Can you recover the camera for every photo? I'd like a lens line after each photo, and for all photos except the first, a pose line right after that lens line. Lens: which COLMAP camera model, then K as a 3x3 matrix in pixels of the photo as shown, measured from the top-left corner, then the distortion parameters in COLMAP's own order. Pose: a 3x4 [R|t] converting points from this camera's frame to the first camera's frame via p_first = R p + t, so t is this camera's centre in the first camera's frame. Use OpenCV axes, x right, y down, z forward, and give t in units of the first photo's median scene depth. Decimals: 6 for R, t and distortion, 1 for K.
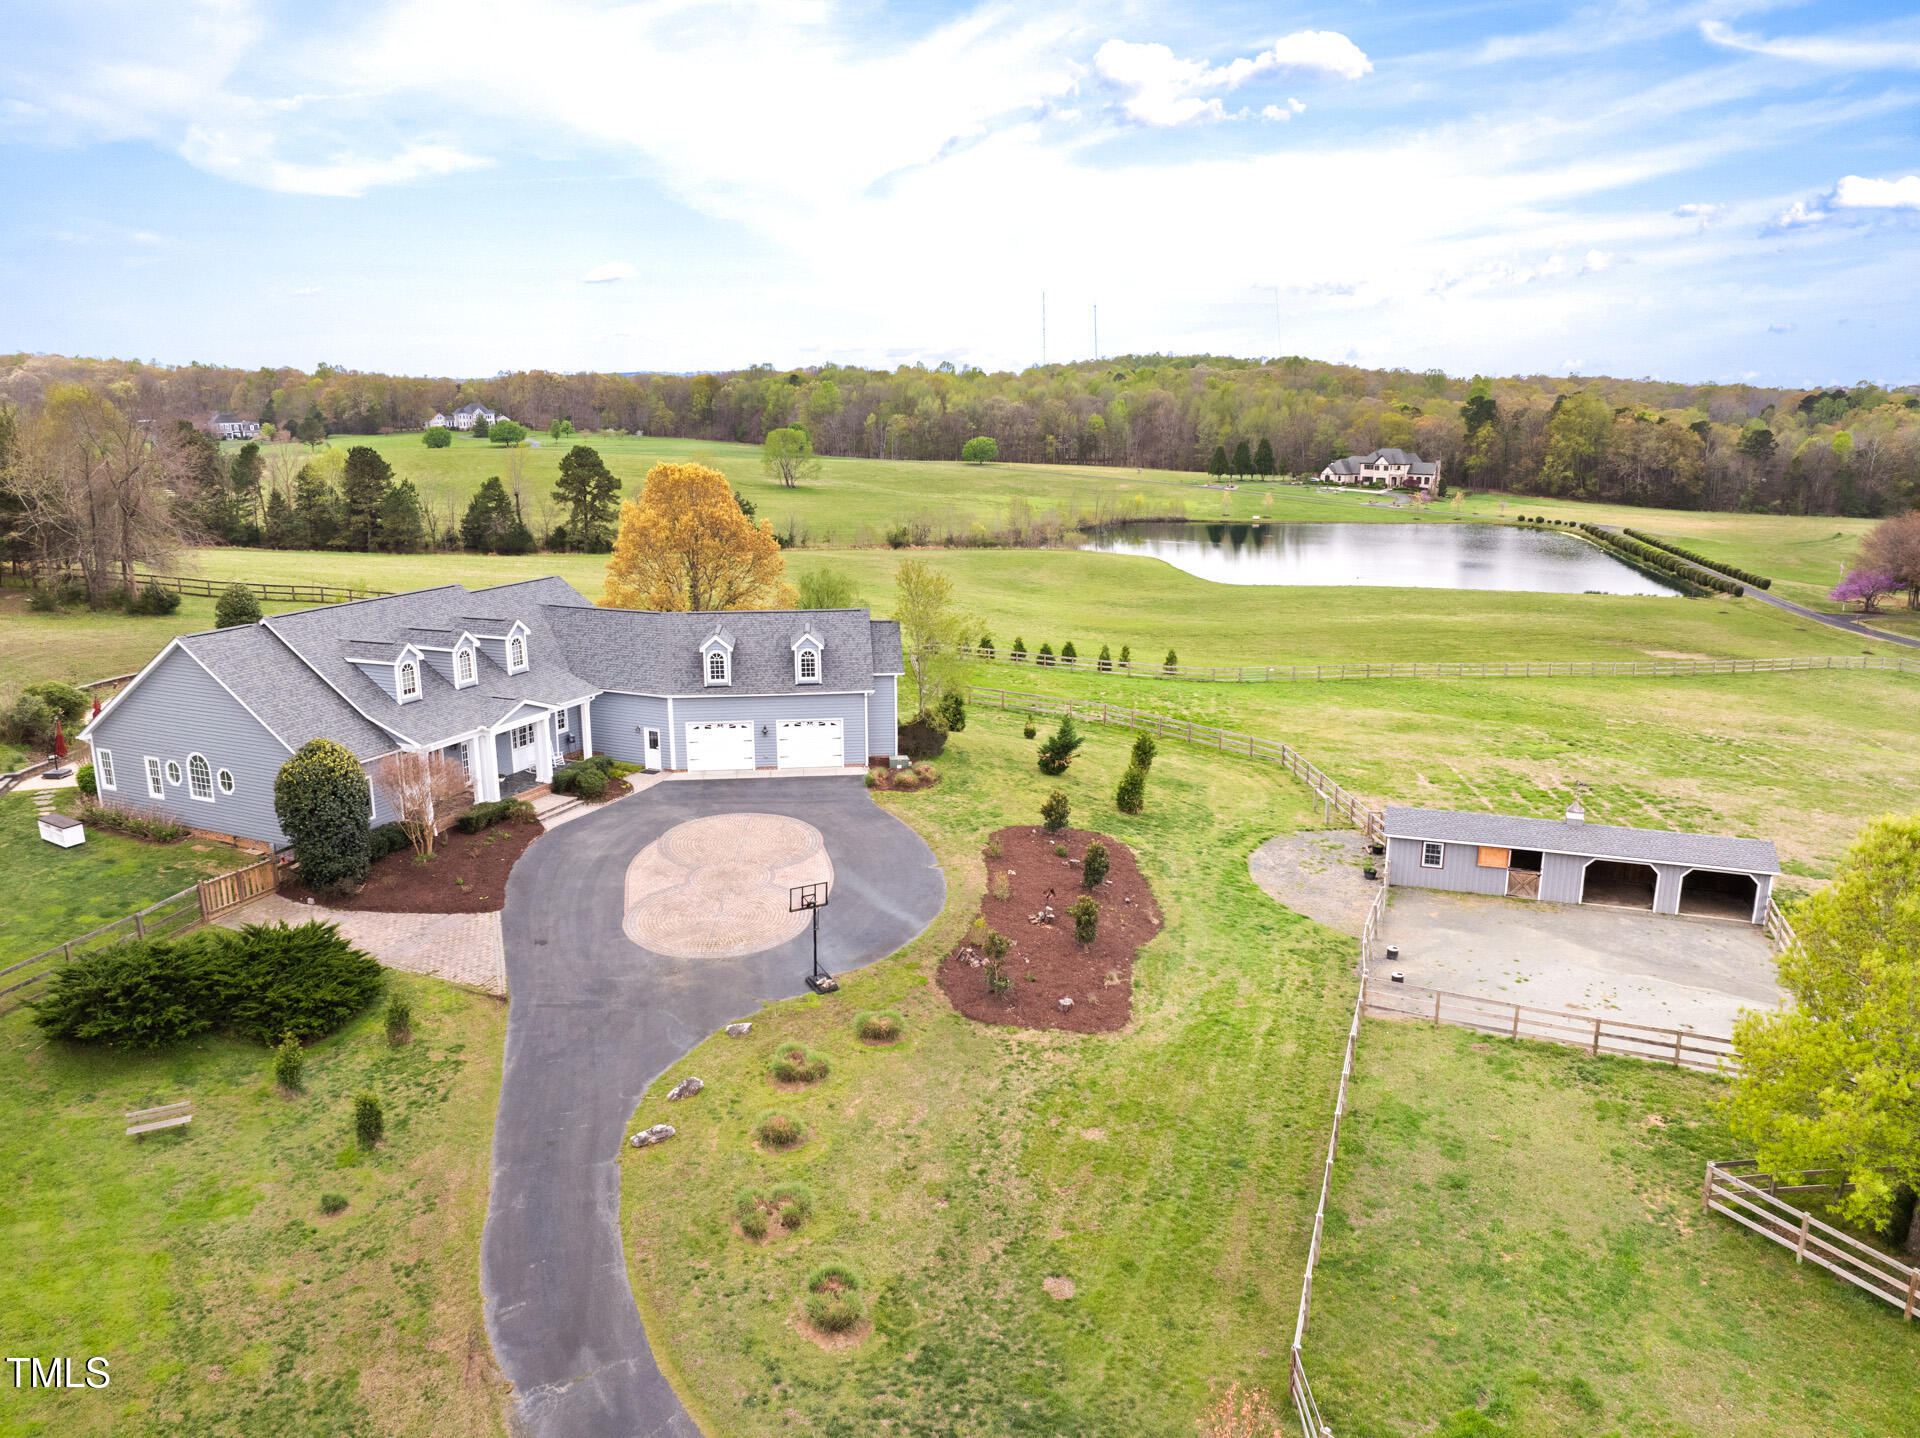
lens RADIAL K [[1343.1, 0, 969.9], [0, 1343.1, 704.5], [0, 0, 1]] dist [-0.040725, 0.008908]
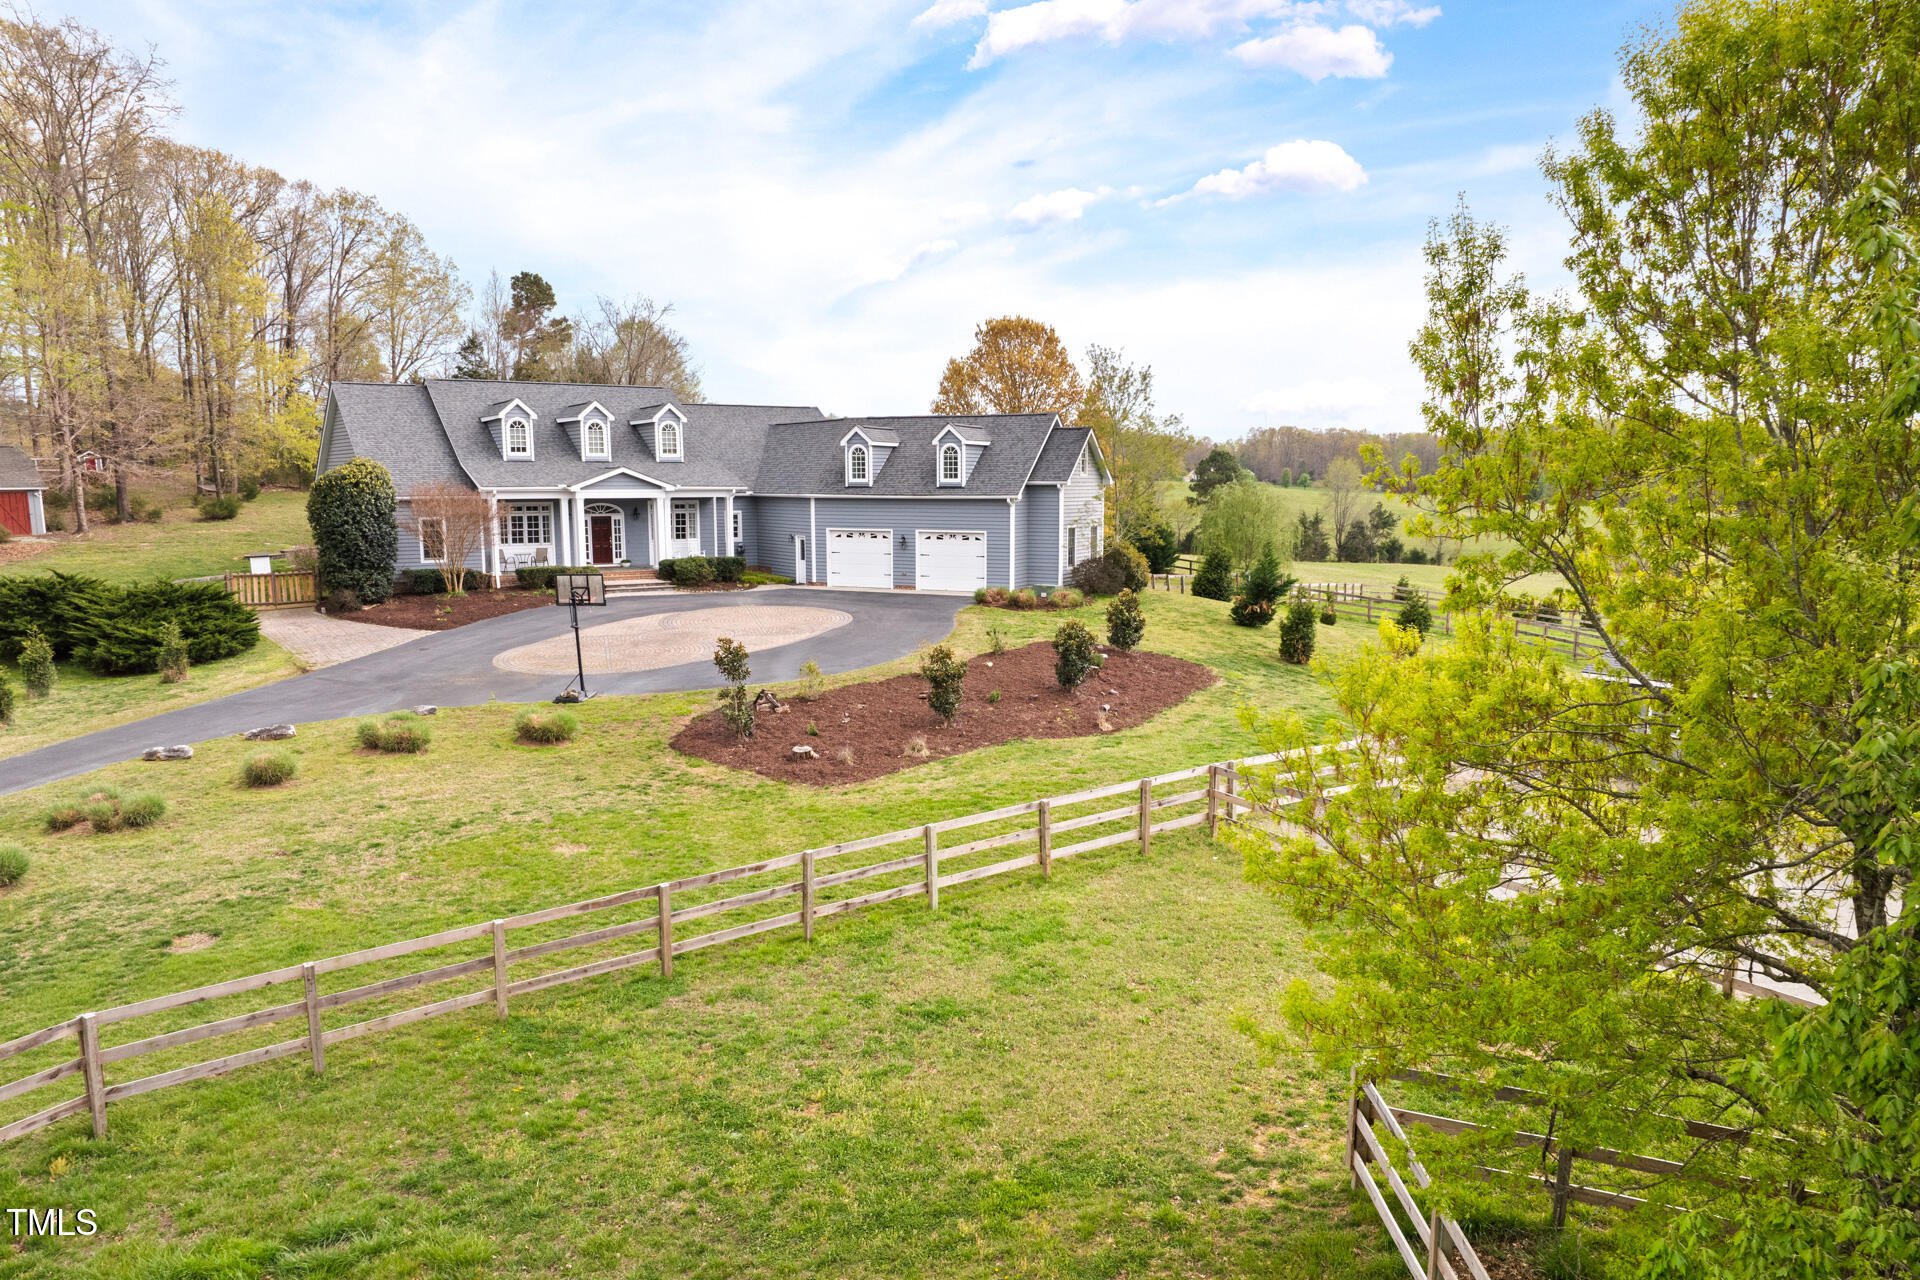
lens RADIAL K [[1354.1, 0, 972.2], [0, 1354.1, 650.4], [0, 0, 1]] dist [-0.024228, 0.001331]
pose [[0.842115, 0.068340, -0.534951, 0.097525], [-0.121910, 0.990385, -0.065388, 0.038748], [0.525339, 0.120280, 0.842349, 0.084194]]
